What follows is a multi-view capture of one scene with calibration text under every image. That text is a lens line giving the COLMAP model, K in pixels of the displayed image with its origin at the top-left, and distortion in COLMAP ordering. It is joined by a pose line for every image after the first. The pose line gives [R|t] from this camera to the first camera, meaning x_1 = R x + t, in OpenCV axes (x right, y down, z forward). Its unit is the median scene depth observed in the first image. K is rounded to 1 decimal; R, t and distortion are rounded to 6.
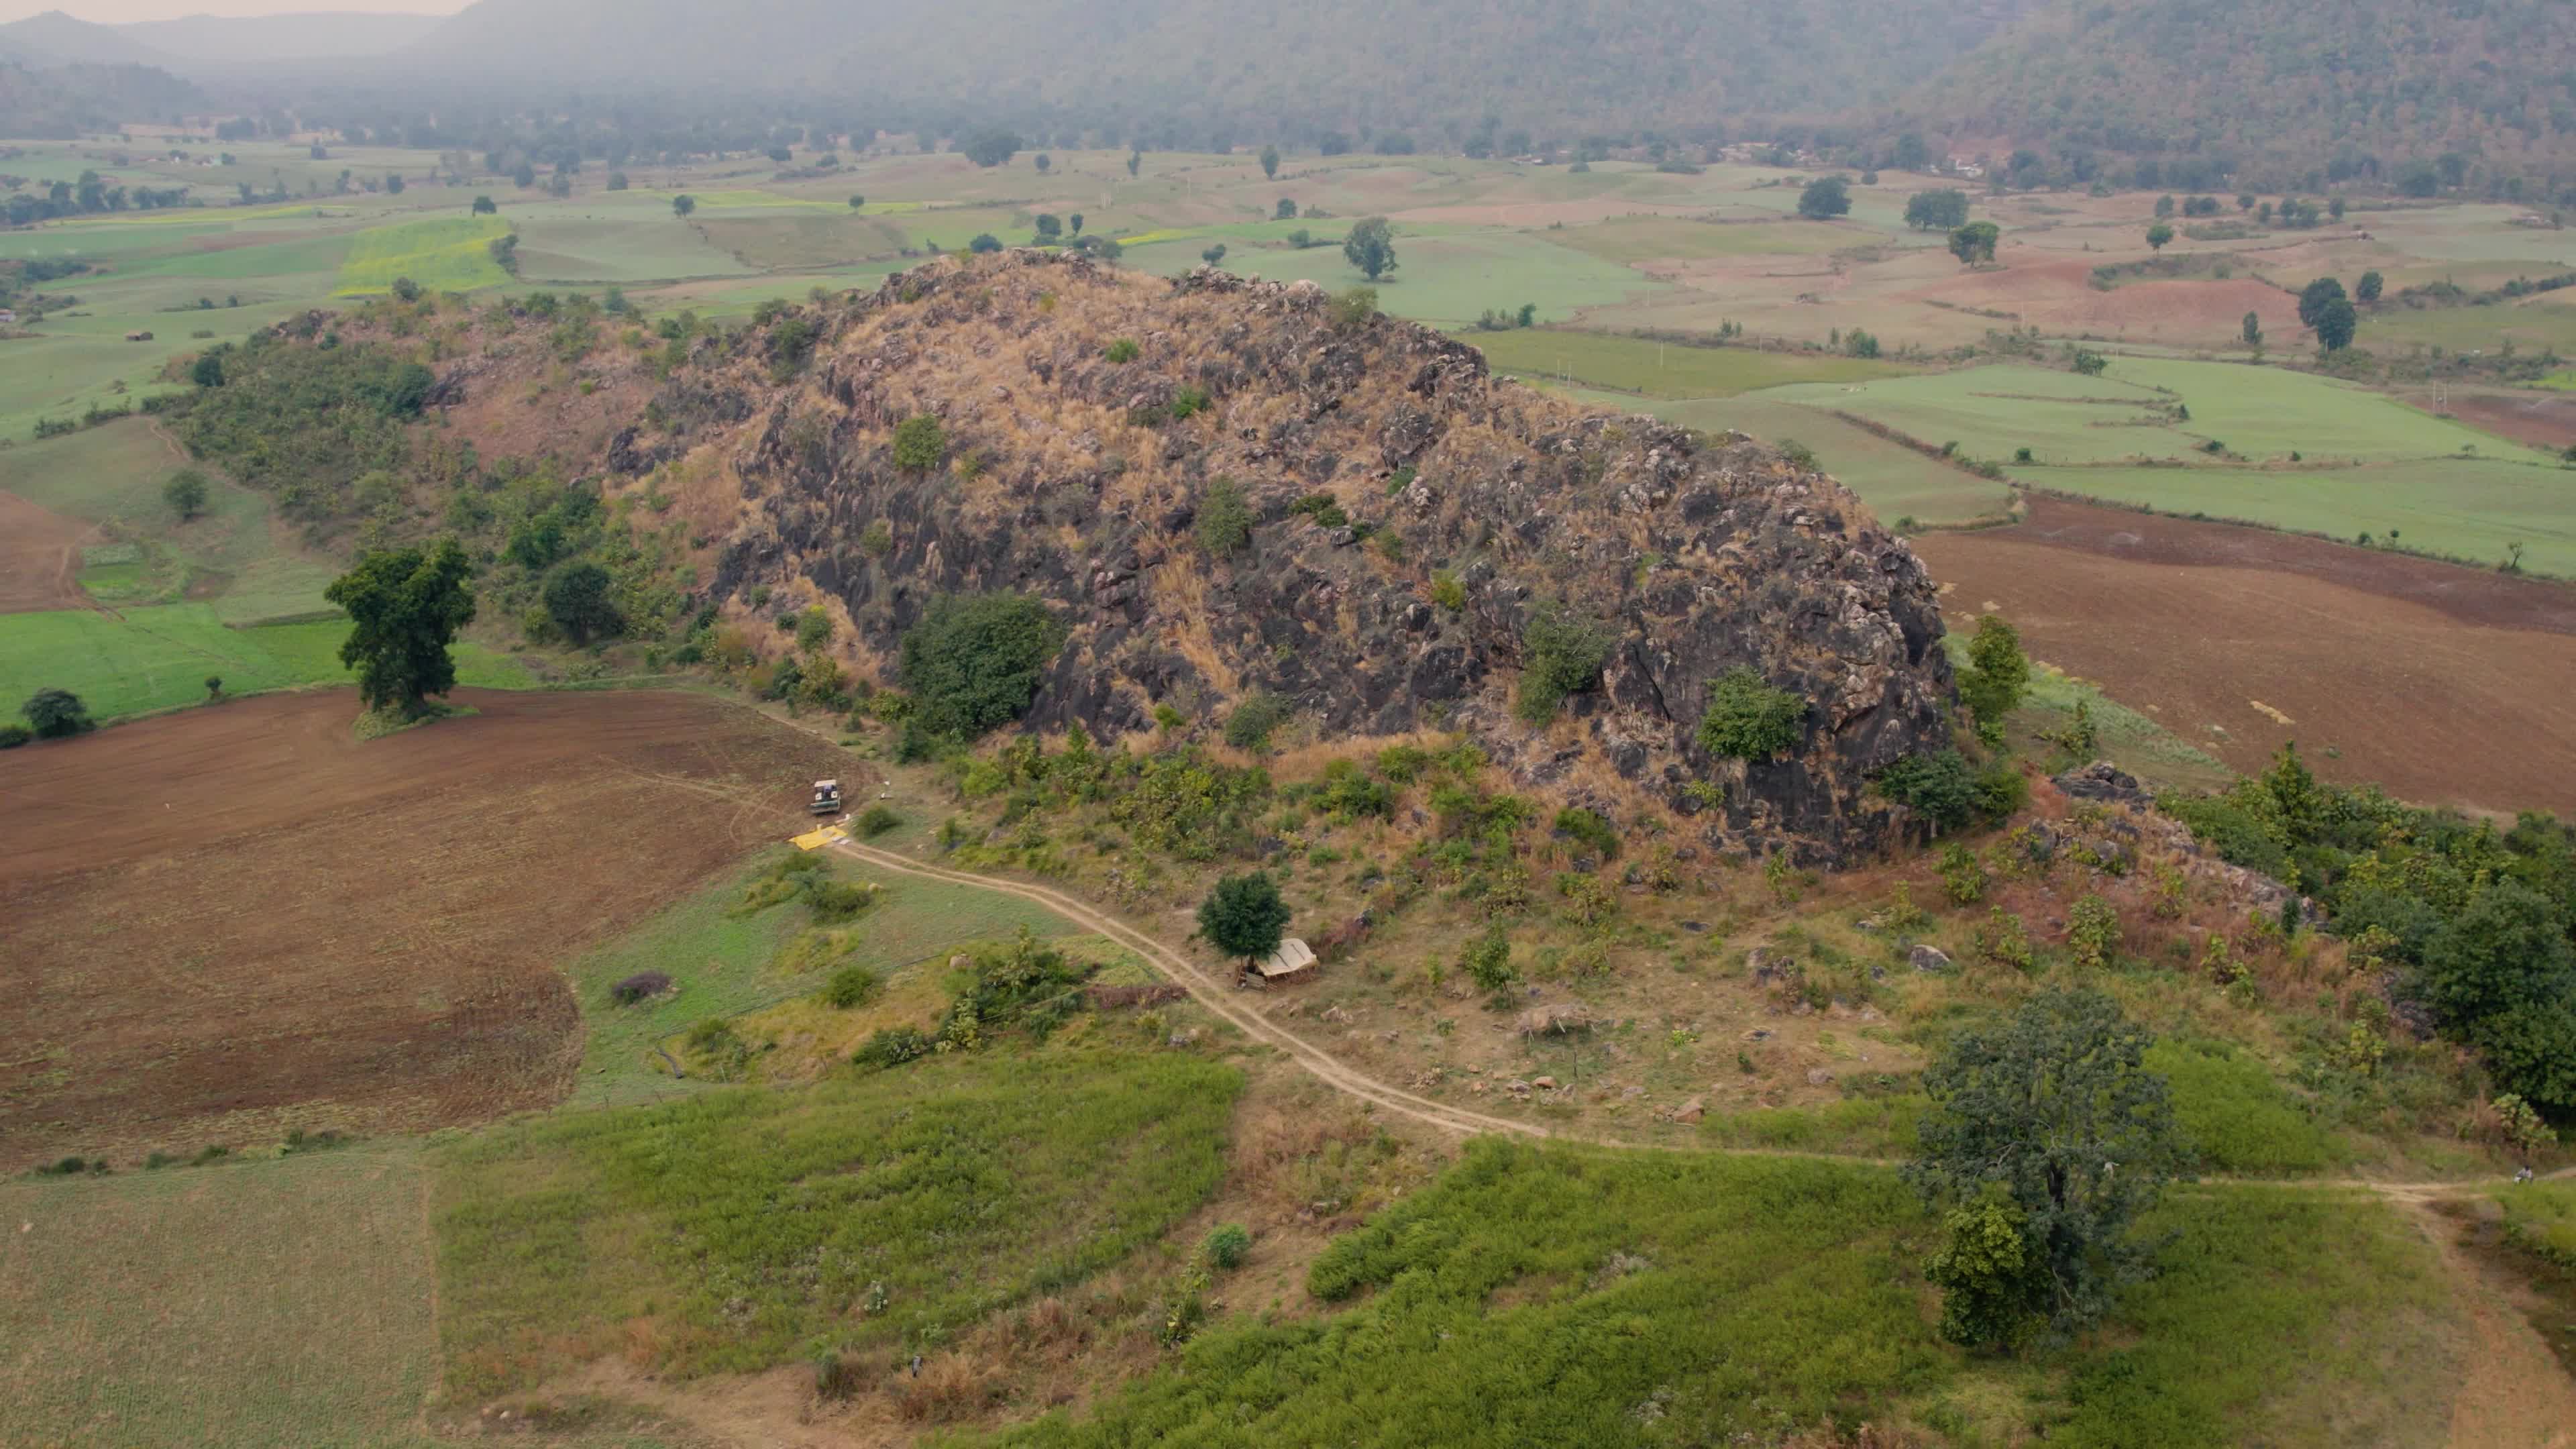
lens RADIAL K [[2343.9, 0, 1290.6], [0, 2343.9, 728.8], [0, 0, 1]] dist [-0.049378, -0.008265]
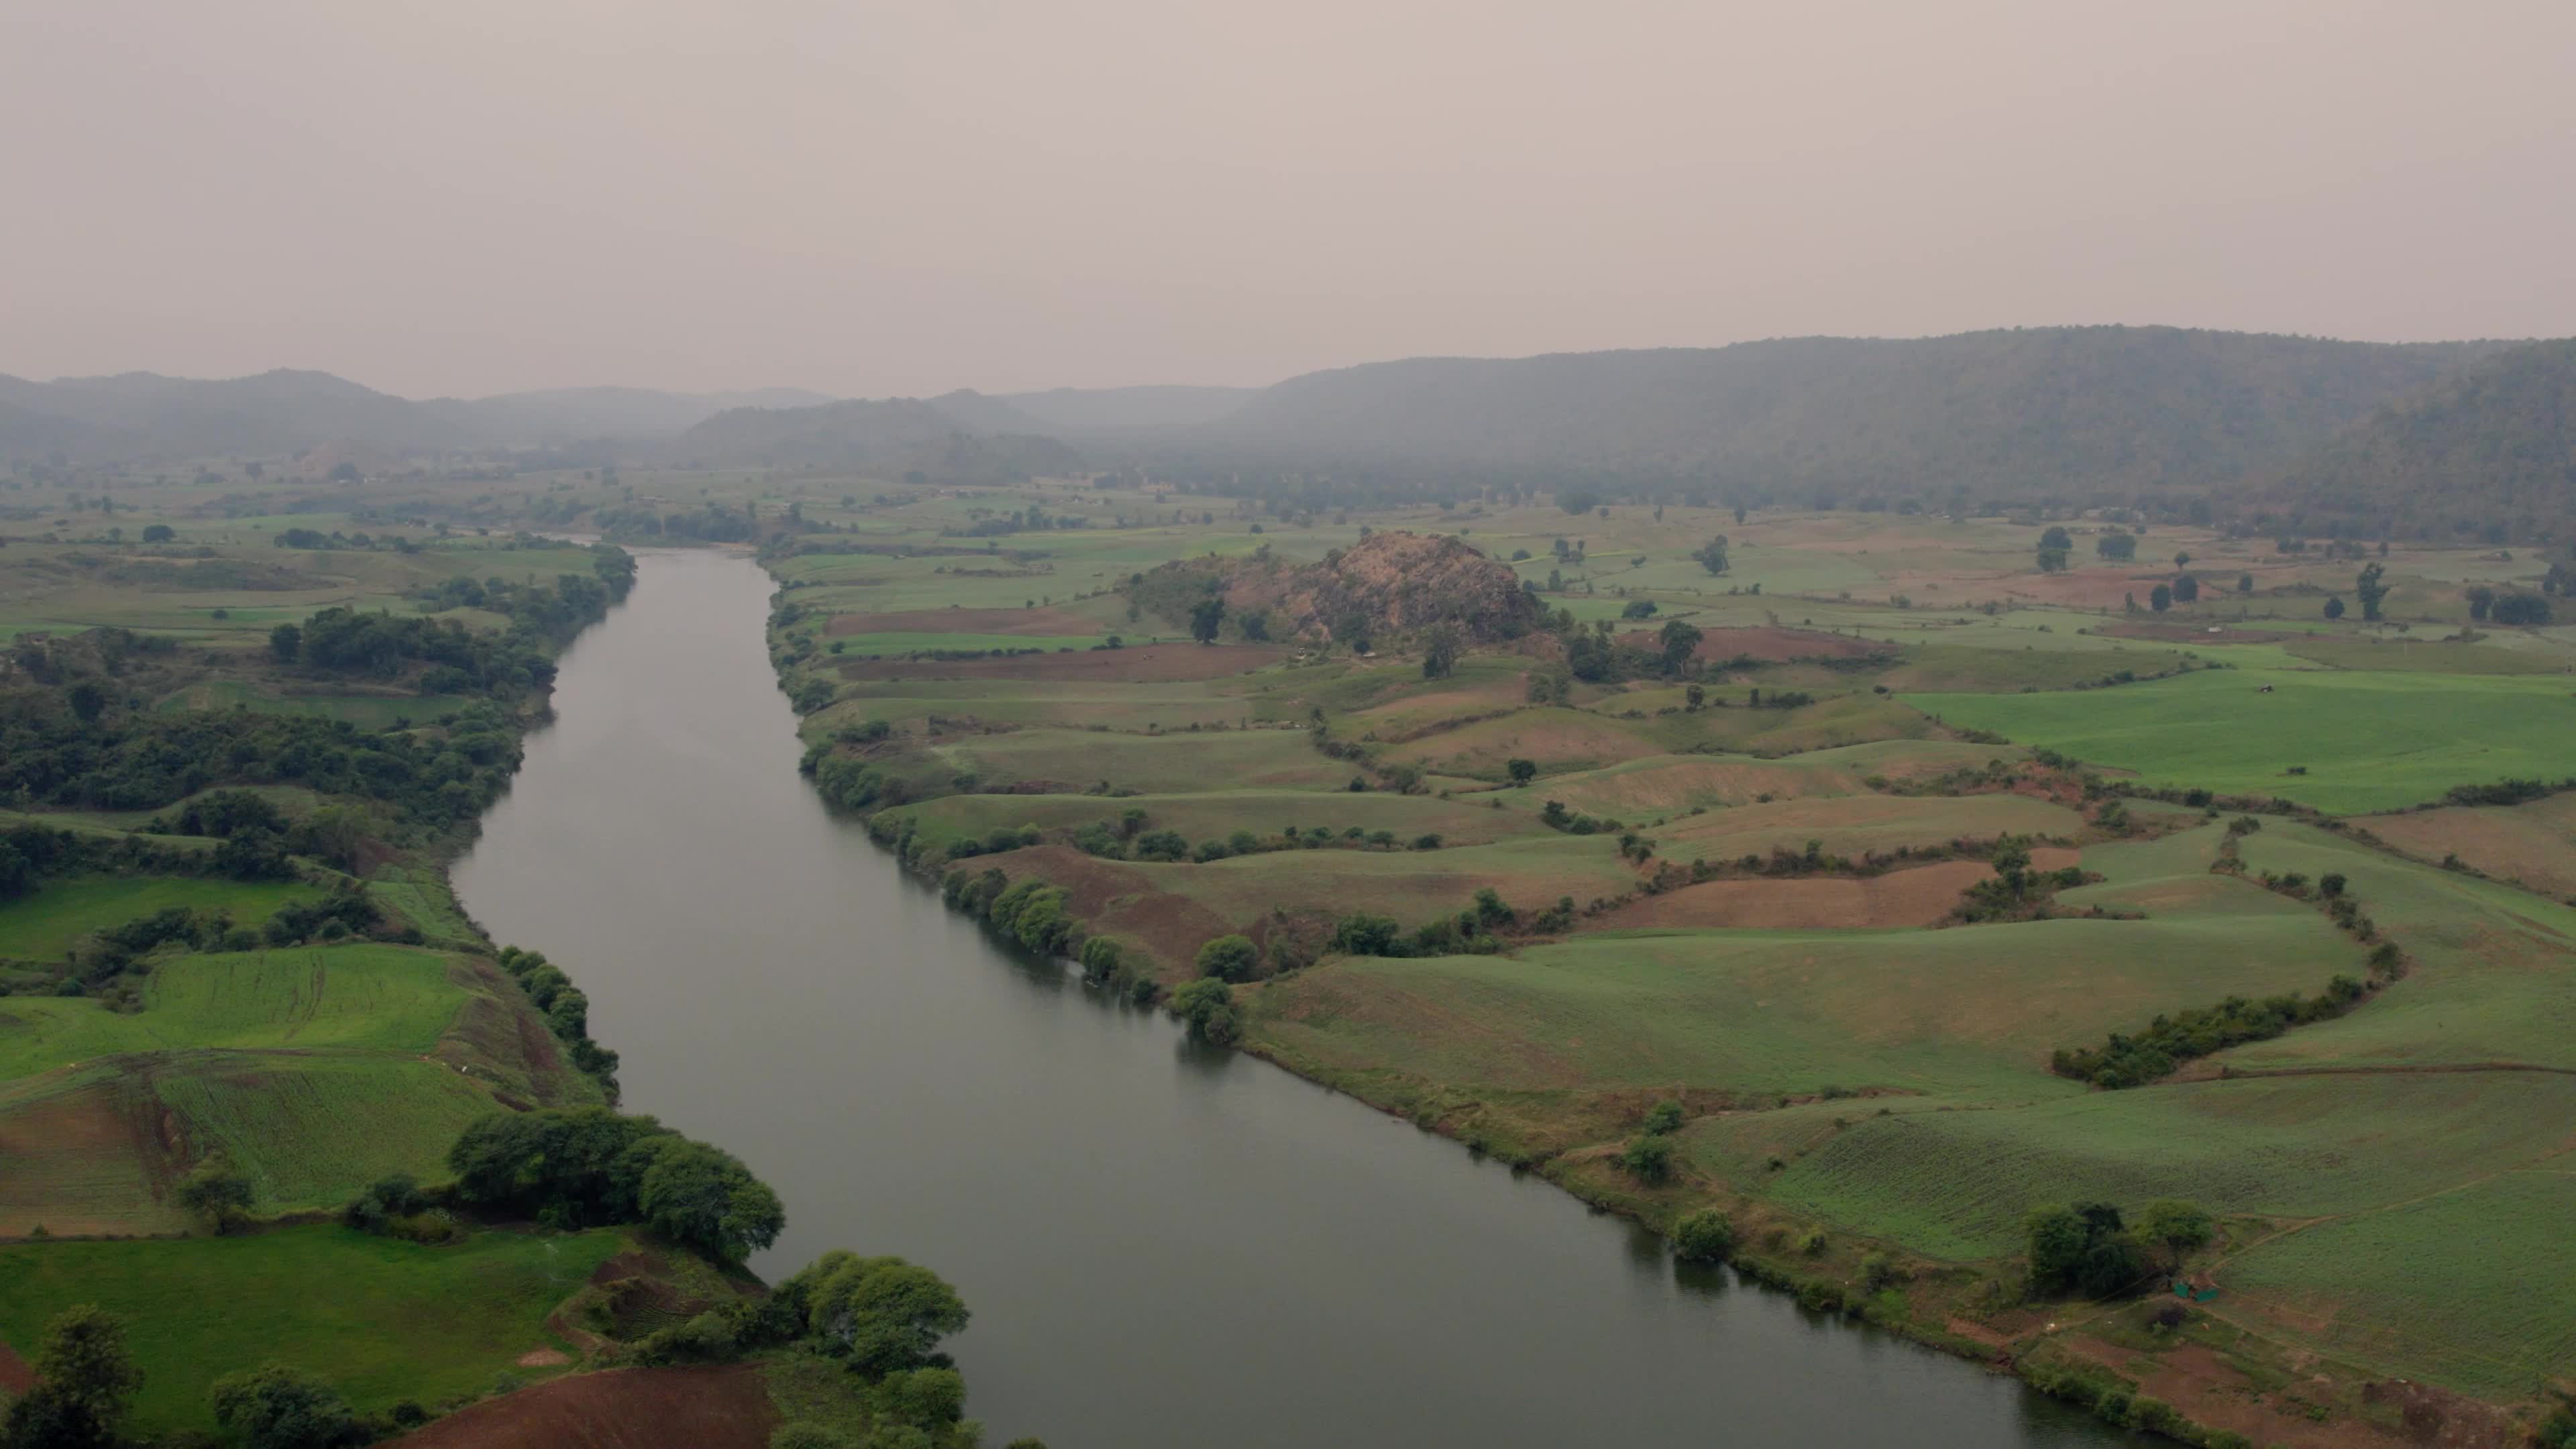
lens RADIAL K [[2343.9, 0, 1290.6], [0, 2343.9, 728.8], [0, 0, 1]] dist [-0.049378, -0.008265]
pose [[0.948406, 0.041198, -0.314372, 0.681714], [-0.087479, 0.987037, -0.134558, 0.452901], [0.304753, 0.155117, 0.939715, -1.794902]]
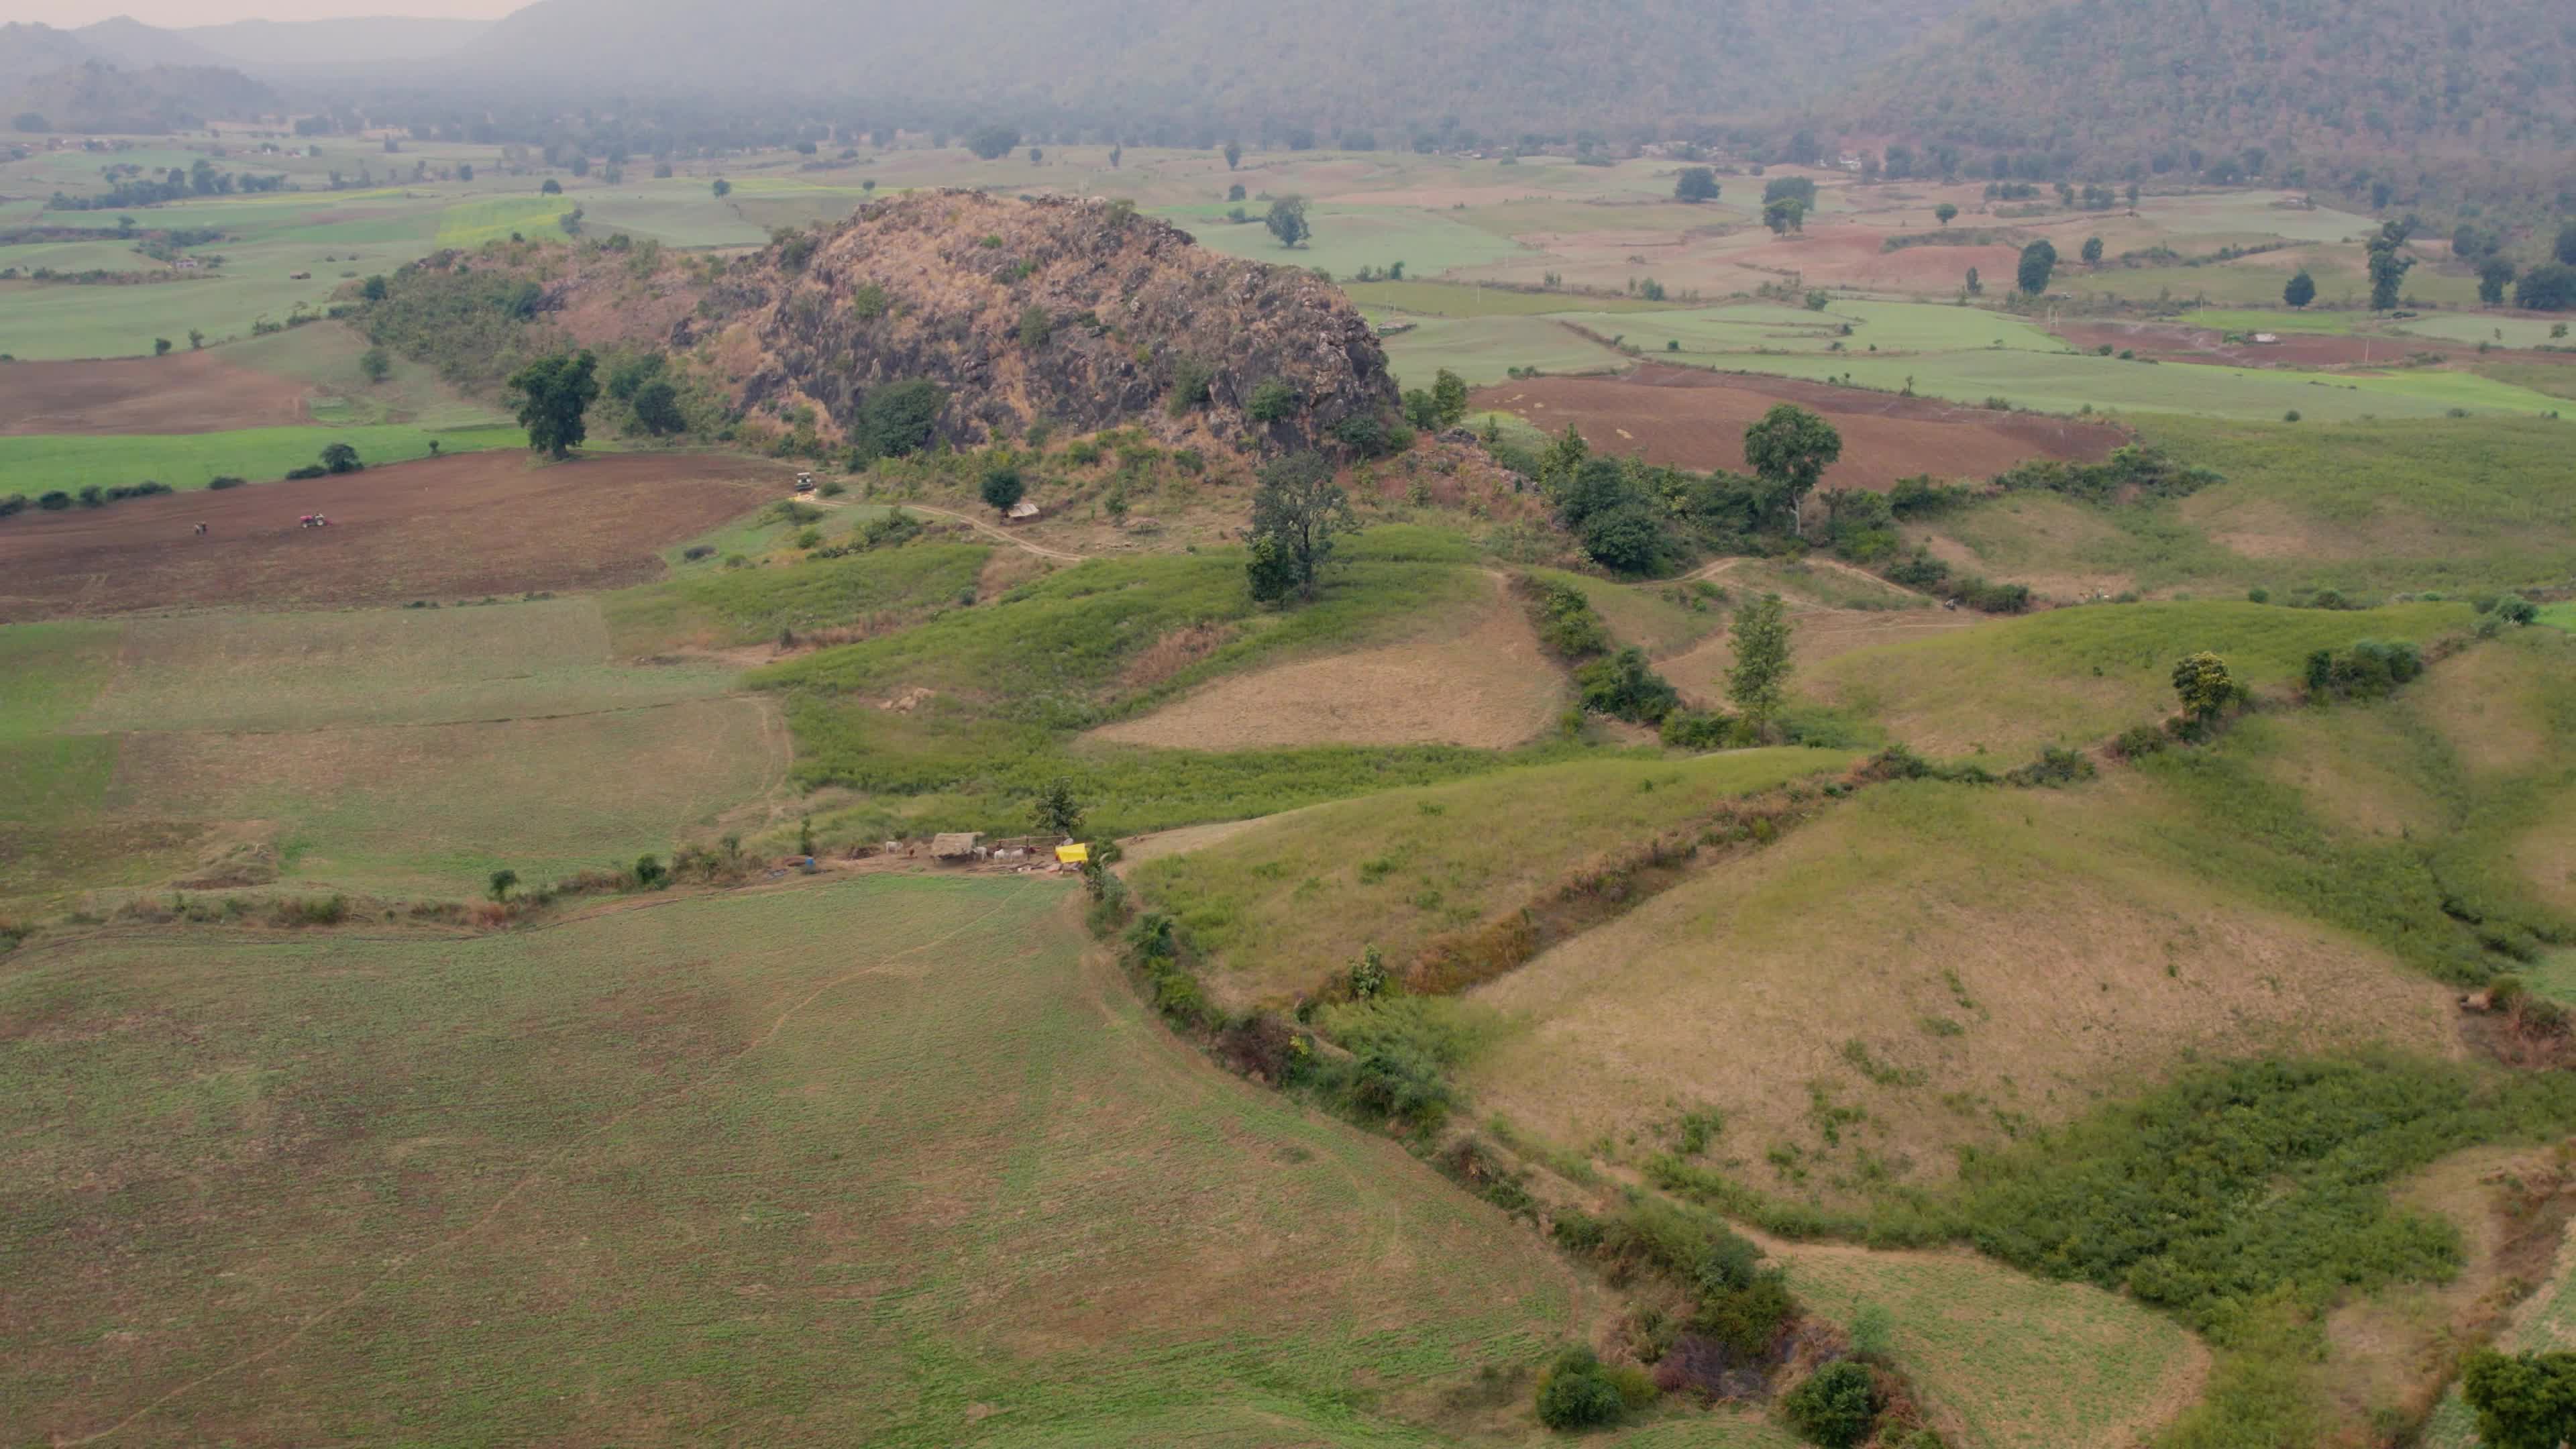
lens RADIAL K [[2343.9, 0, 1290.6], [0, 2343.9, 728.8], [0, 0, 1]] dist [-0.049378, -0.008265]
pose [[0.999896, 0.006438, -0.012934, 0.121079], [-0.006471, 0.999976, -0.002482, 0.137548], [0.012917, 0.002565, 0.999913, -0.476102]]
